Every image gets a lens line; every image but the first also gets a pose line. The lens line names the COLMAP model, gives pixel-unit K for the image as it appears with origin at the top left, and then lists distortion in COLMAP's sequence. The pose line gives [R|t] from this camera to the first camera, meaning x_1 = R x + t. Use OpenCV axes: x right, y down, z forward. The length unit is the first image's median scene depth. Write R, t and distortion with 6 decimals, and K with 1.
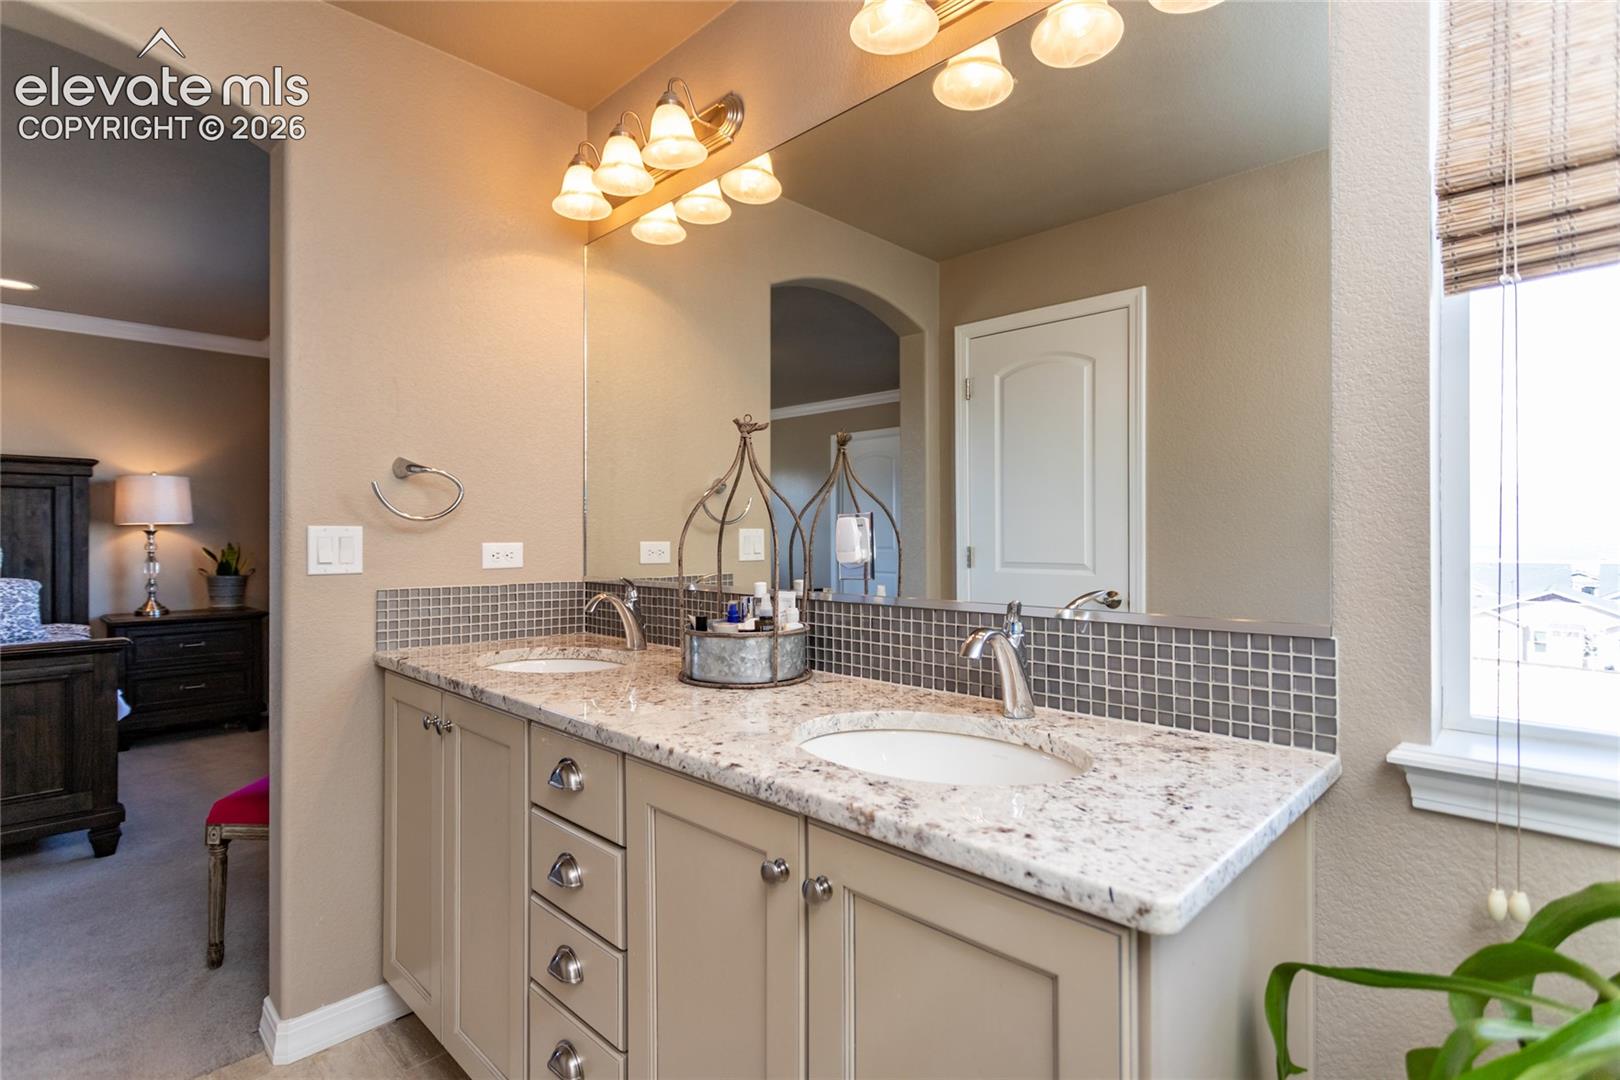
lens RADIAL K [[769.9, 0, 831.5], [0, 769.9, 540.6], [0, 0, 1]] dist [-0.000560, -0.000149]
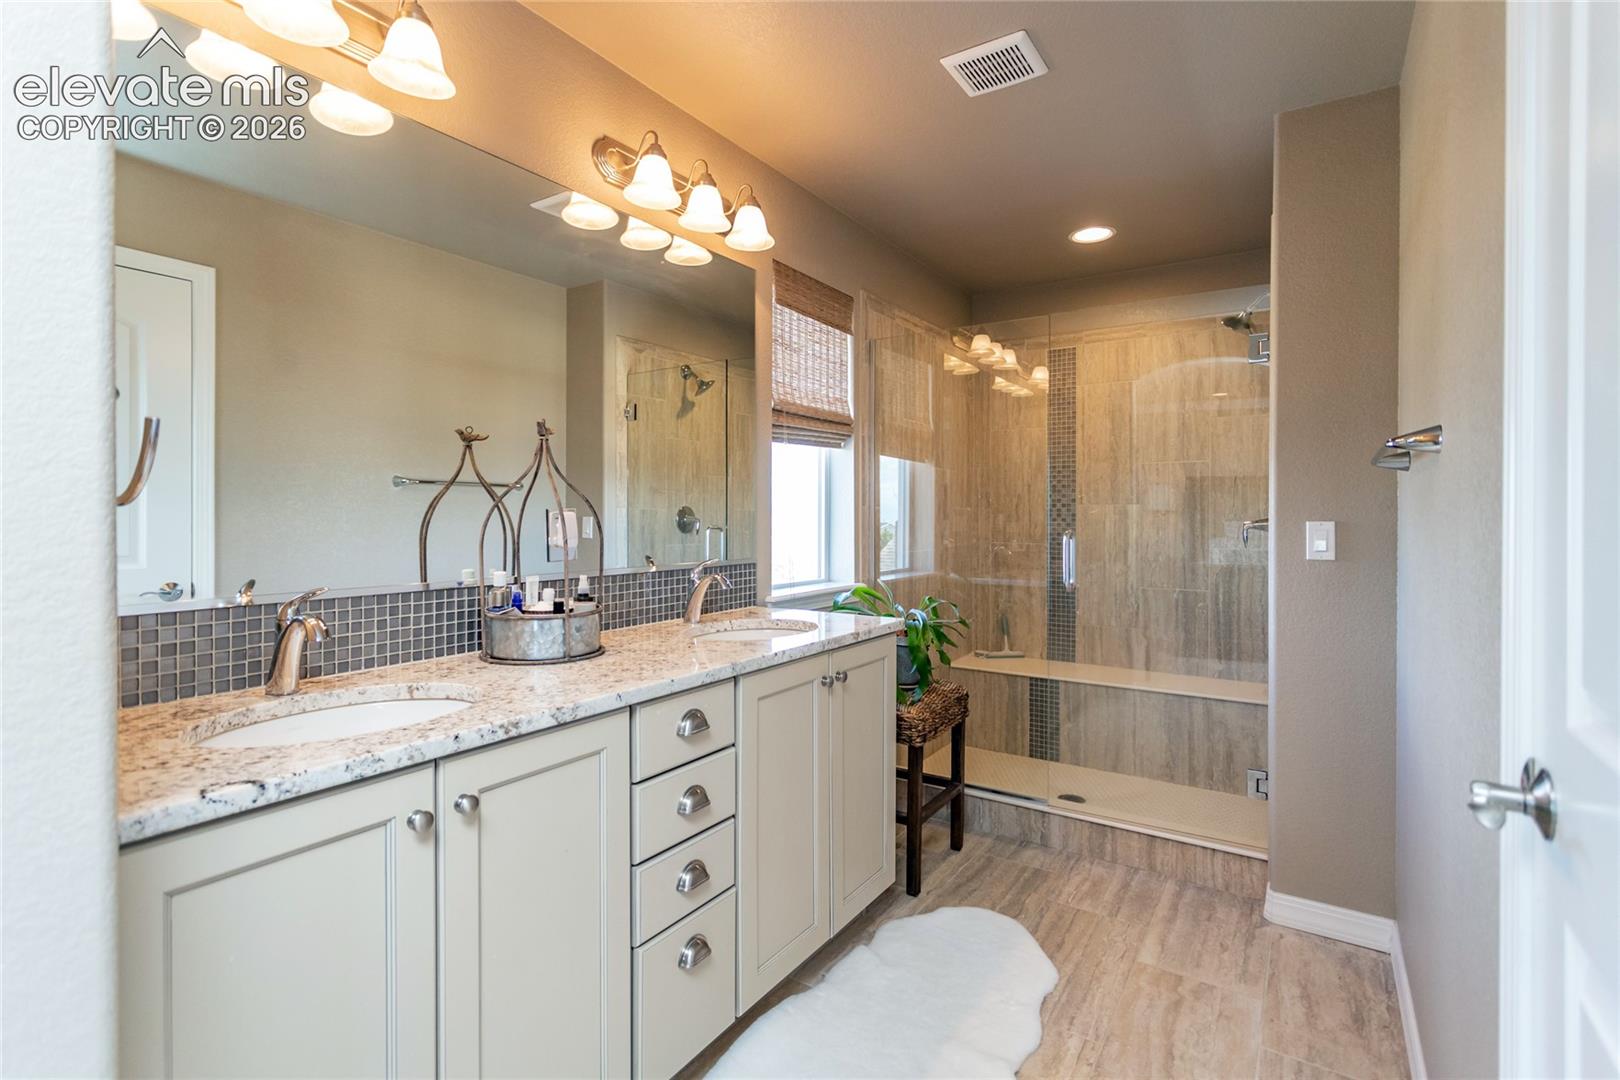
lens RADIAL K [[789.3, 0, 804.1], [0, 789.3, 513.2], [0, 0, 1]] dist [0.000891, 0.000110]
pose [[-0.193445, -0.004018, 0.981103, -2.010823], [-0.006166, 0.999977, 0.002879, -0.053455], [-0.981092, -0.005493, -0.193466, 1.324108]]
